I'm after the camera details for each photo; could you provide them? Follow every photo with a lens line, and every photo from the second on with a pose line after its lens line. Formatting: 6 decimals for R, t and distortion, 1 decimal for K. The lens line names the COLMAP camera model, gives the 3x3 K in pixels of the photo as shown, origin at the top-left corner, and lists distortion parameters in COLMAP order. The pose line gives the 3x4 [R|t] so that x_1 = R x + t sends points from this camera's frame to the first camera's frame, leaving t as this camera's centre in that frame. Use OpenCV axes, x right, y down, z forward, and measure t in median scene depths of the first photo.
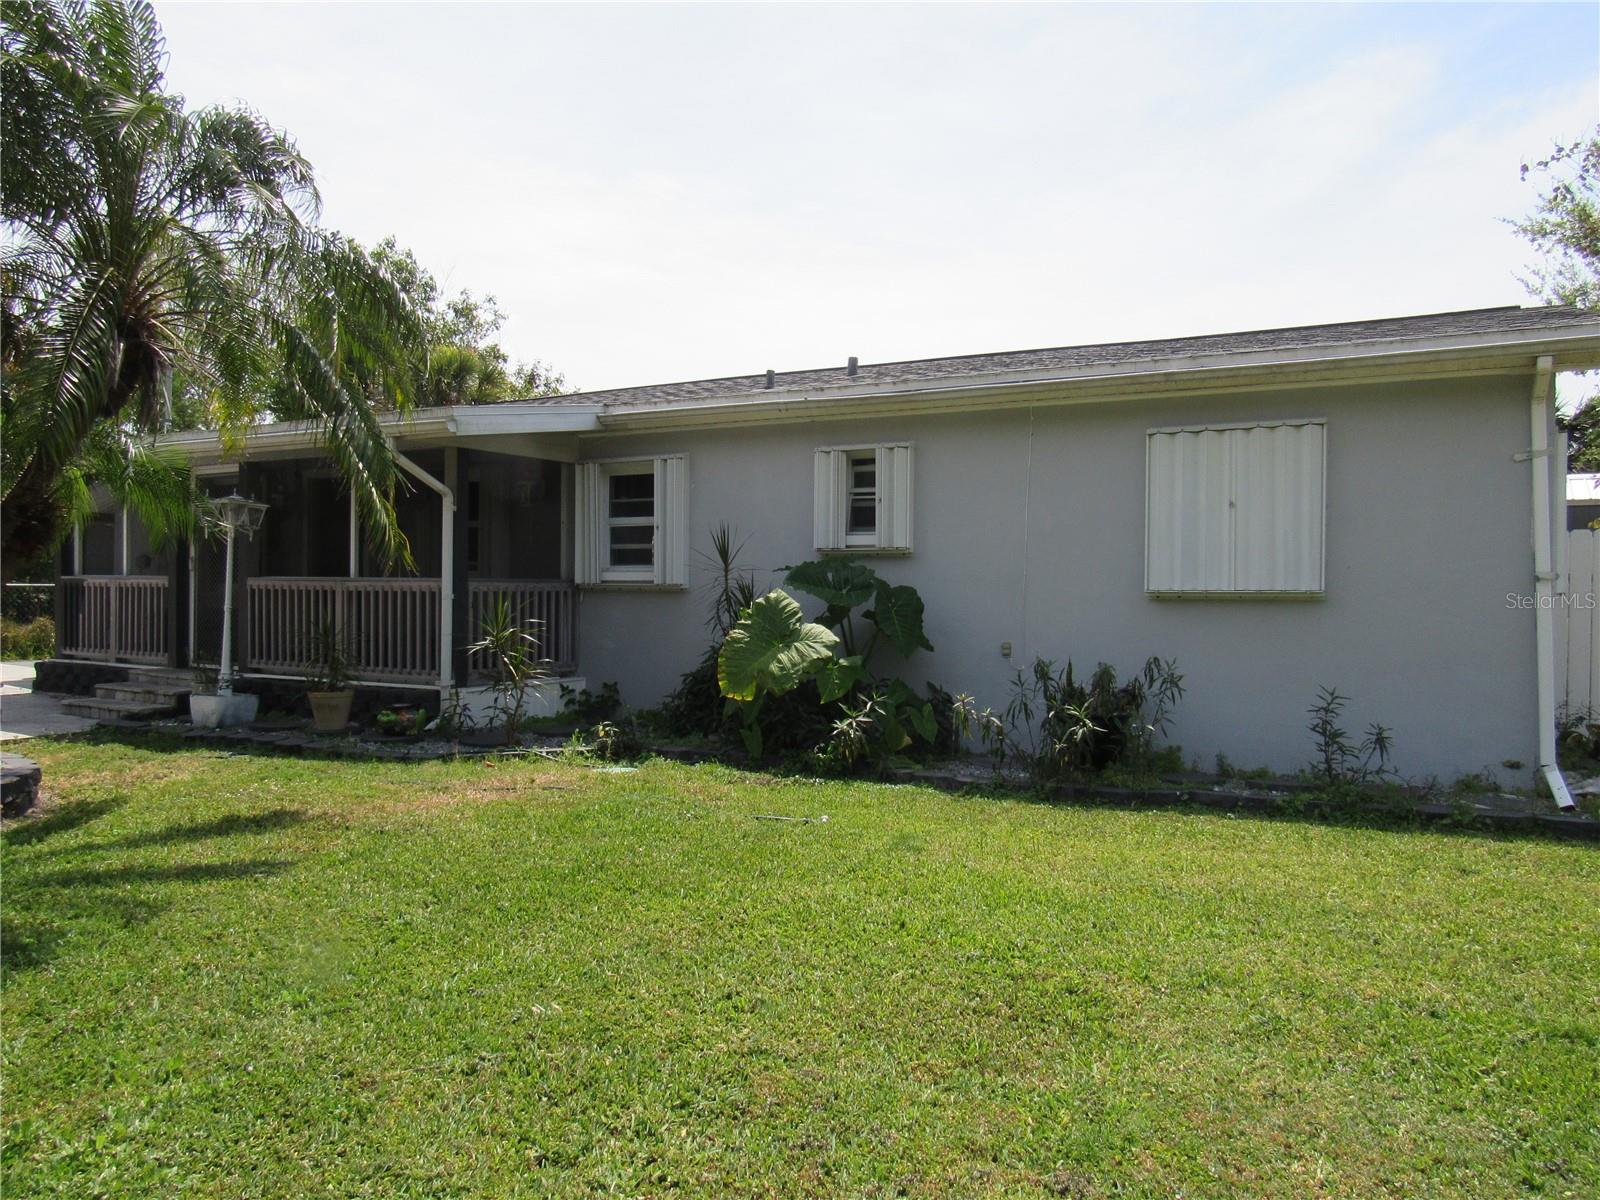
lens RADIAL K [[1170.5, 0, 798.7], [0, 1170.5, 598.1], [0, 0, 1]] dist [-0.034516, 0.011766]
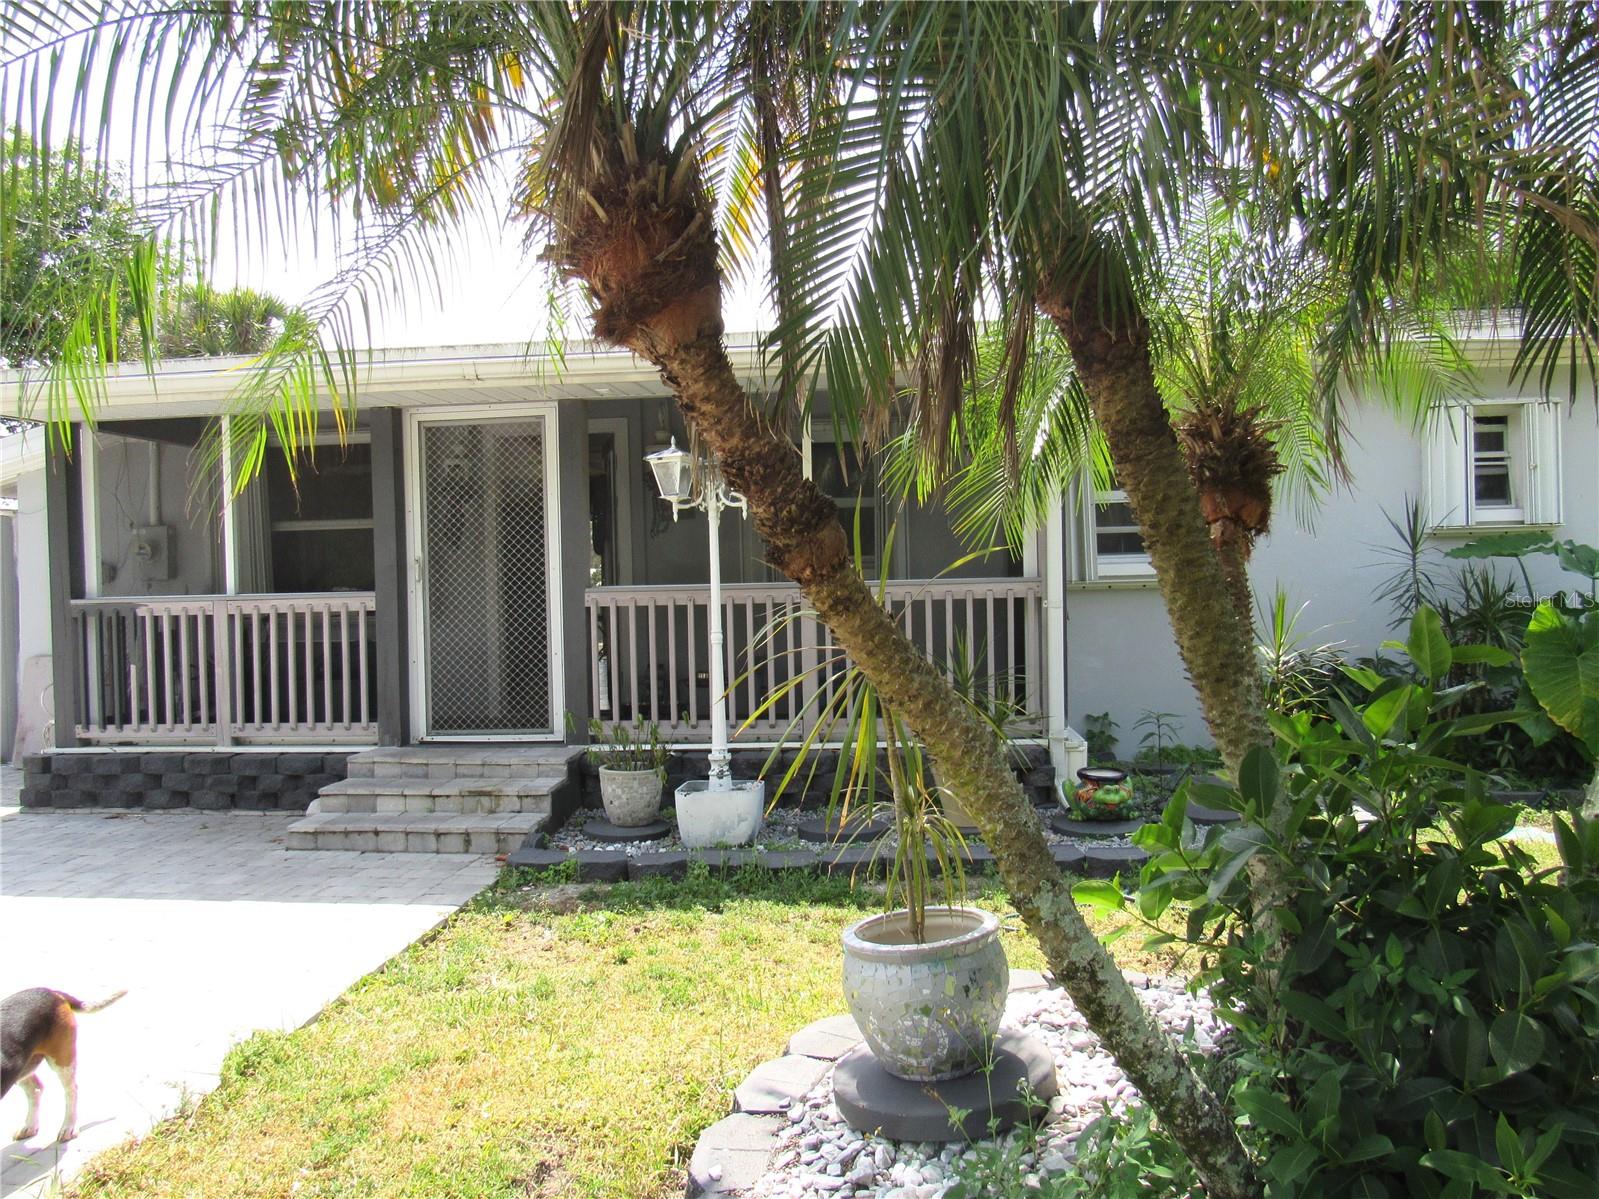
lens RADIAL K [[1169.8, 0, 798.7], [0, 1169.8, 605.1], [0, 0, 1]] dist [-0.034516, 0.011766]
pose [[0.918361, -0.036814, 0.394028, -0.683739], [0.035215, 0.999316, 0.011292, -0.013486], [-0.394175, 0.003505, 0.919029, 0.439454]]
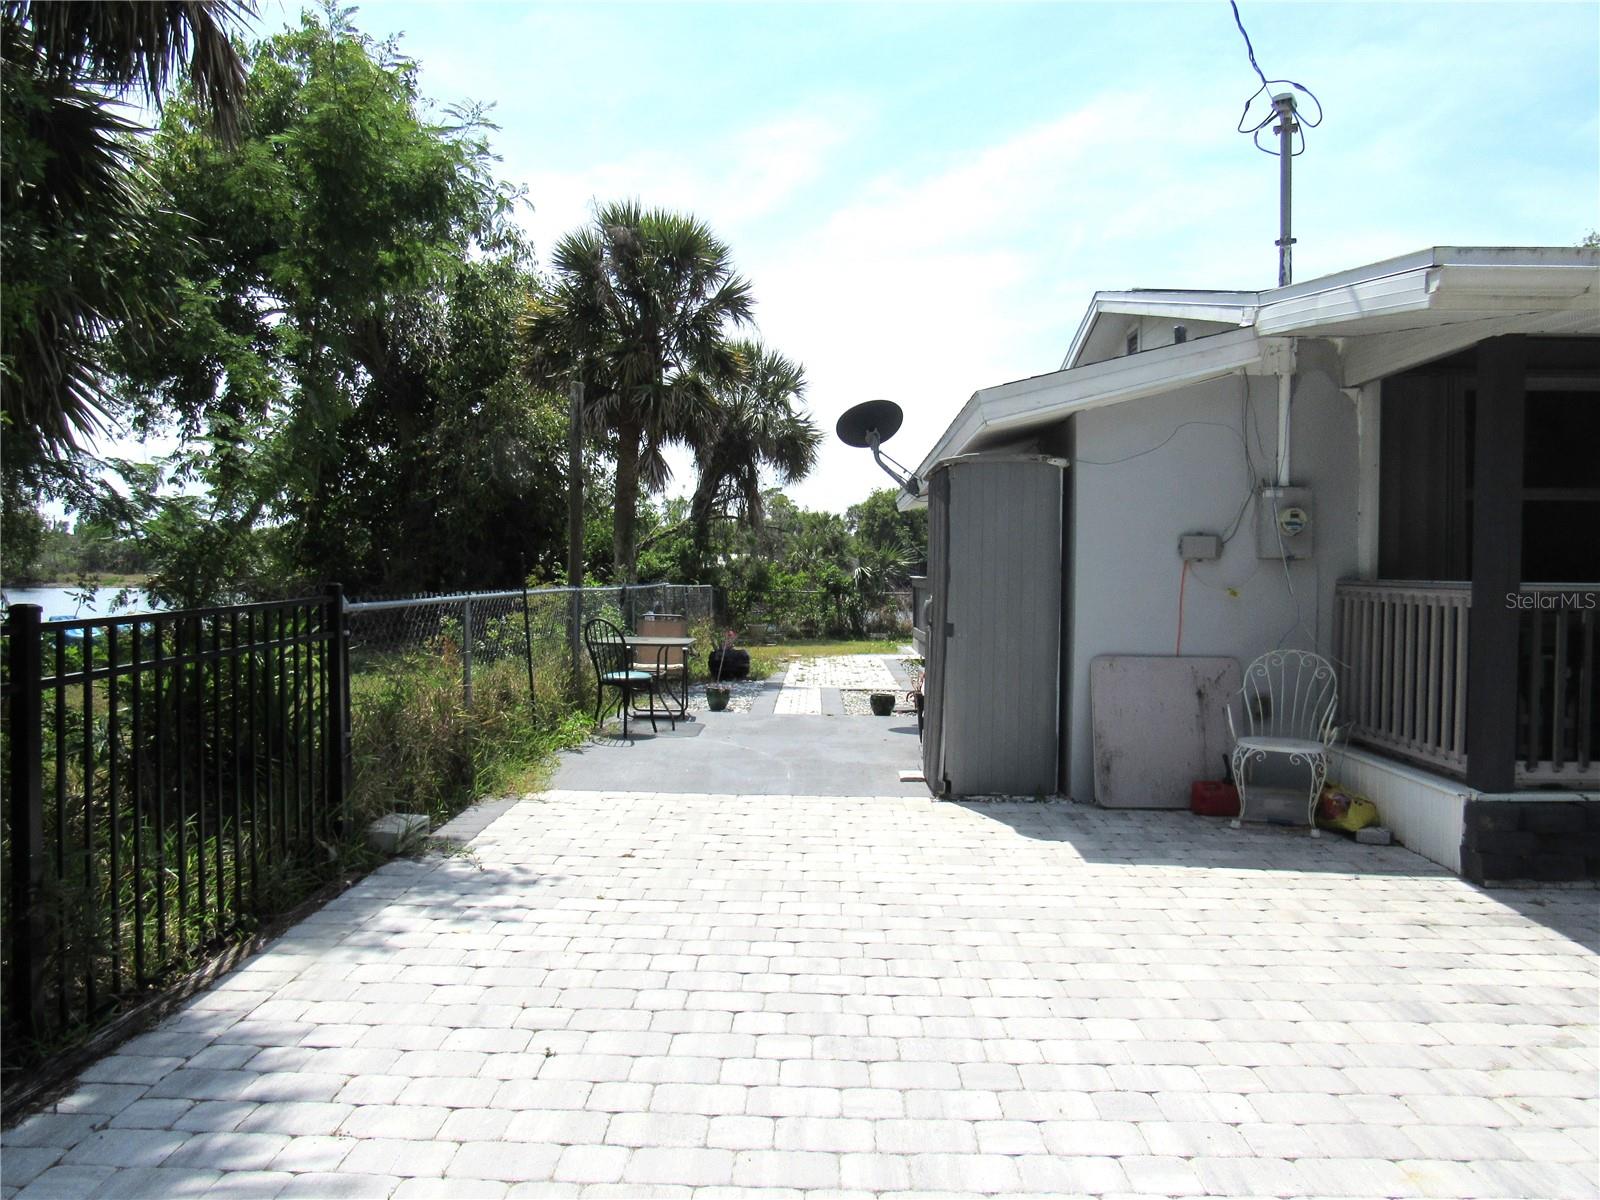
lens RADIAL K [[1170.5, 0, 807.9], [0, 1170.5, 595.7], [0, 0, 1]] dist [-0.034516, 0.011766]
pose [[0.880755, -0.010558, 0.473455, -1.333272], [0.006233, 0.999923, 0.010702, -0.027448], [-0.473531, -0.006475, 0.880753, 0.974700]]
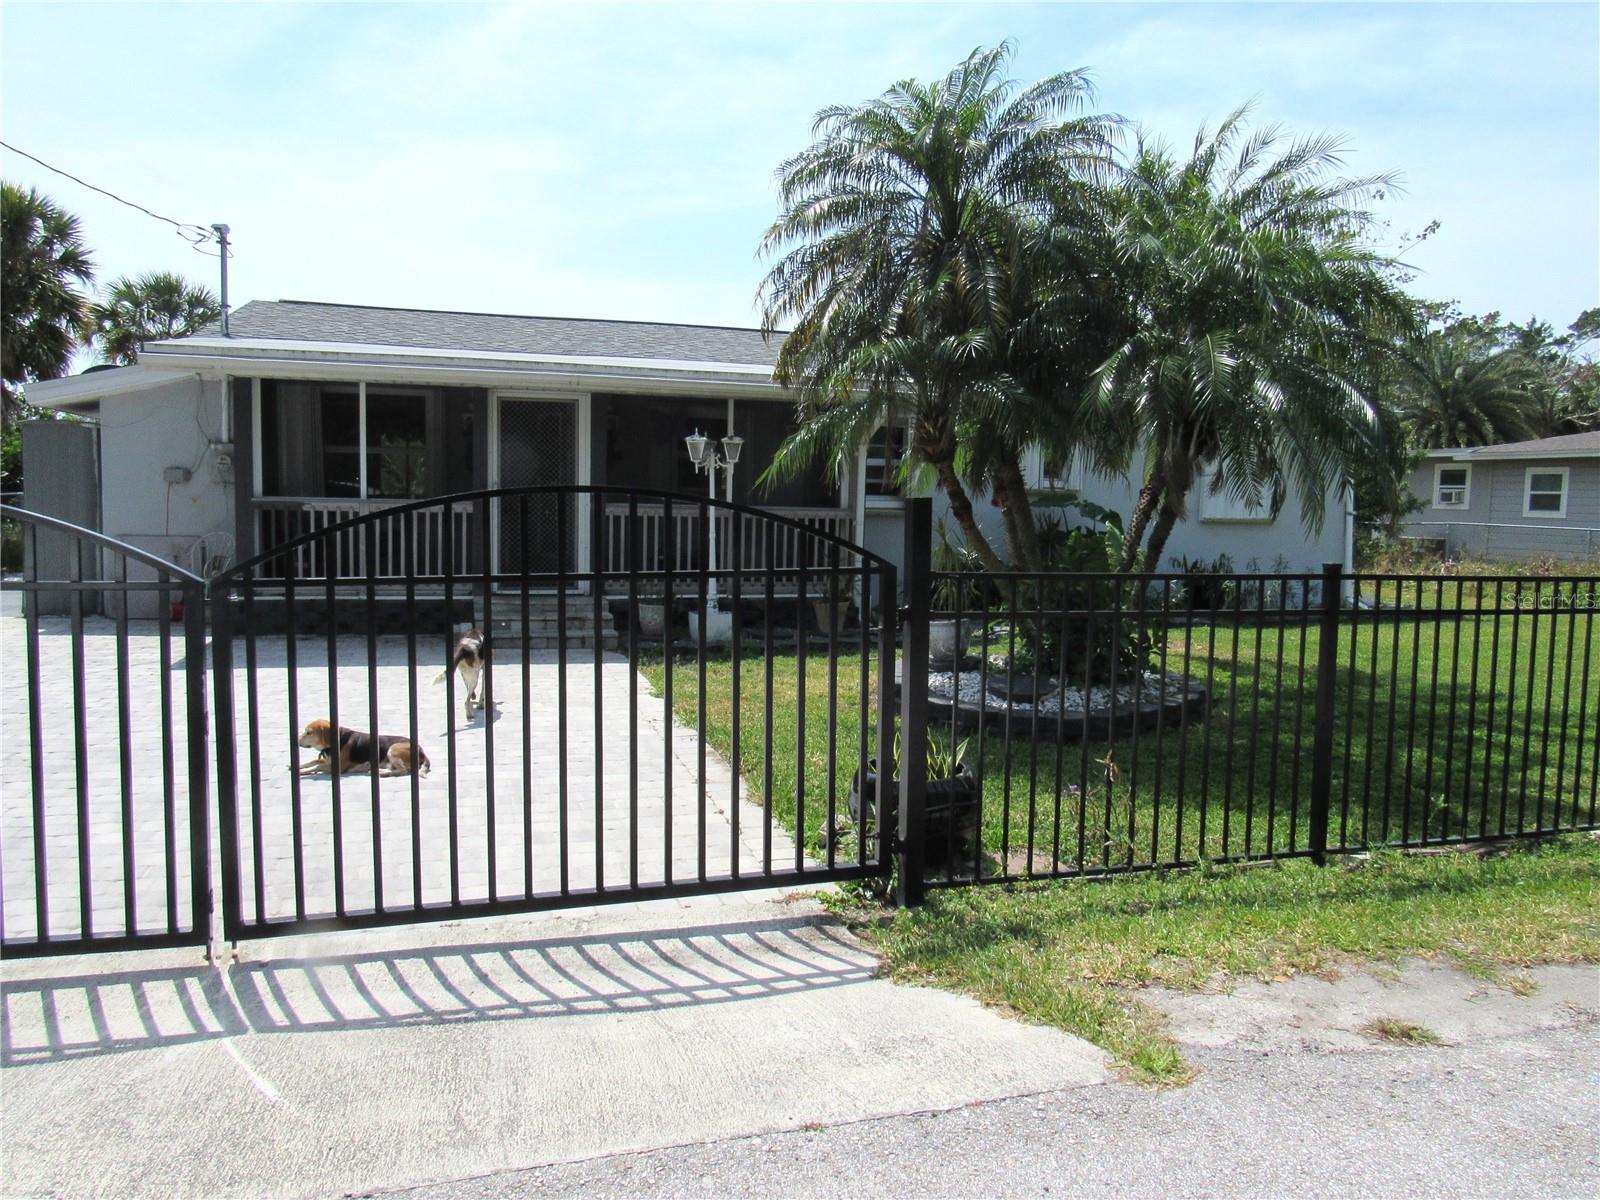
lens RADIAL K [[1170.5, 0, 812.6], [0, 1170.5, 599.2], [0, 0, 1]] dist [-0.034516, 0.011766]
pose [[0.690951, -0.057061, 0.720646, -1.237803], [-0.008891, 0.996134, 0.087398, -0.029696], [-0.722847, -0.066795, 0.687773, 0.152345]]
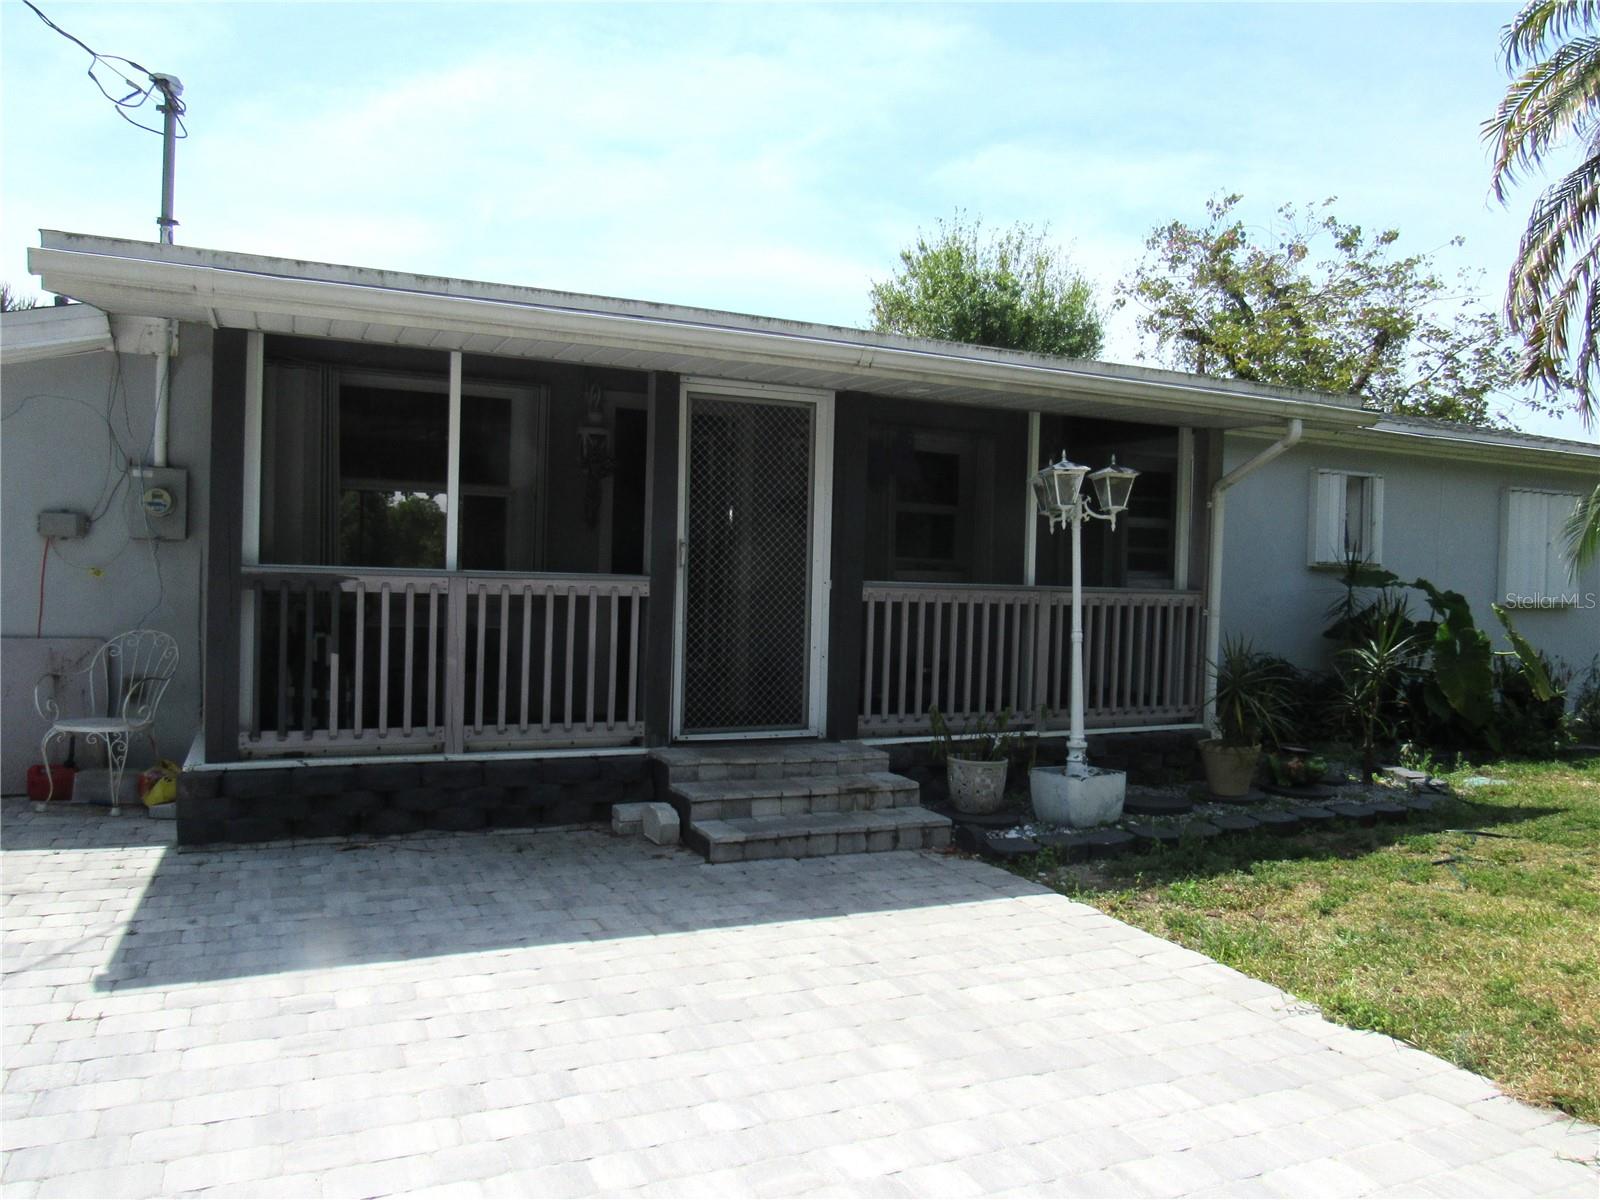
lens RADIAL K [[1170.5, 0, 824.6], [0, 1170.5, 597.2], [0, 0, 1]] dist [-0.034516, 0.011766]
pose [[0.579453, -0.006628, 0.814979, -1.100332], [-0.012632, 0.999774, 0.017113, -0.022786], [-0.814908, -0.020211, 0.579238, 0.738854]]
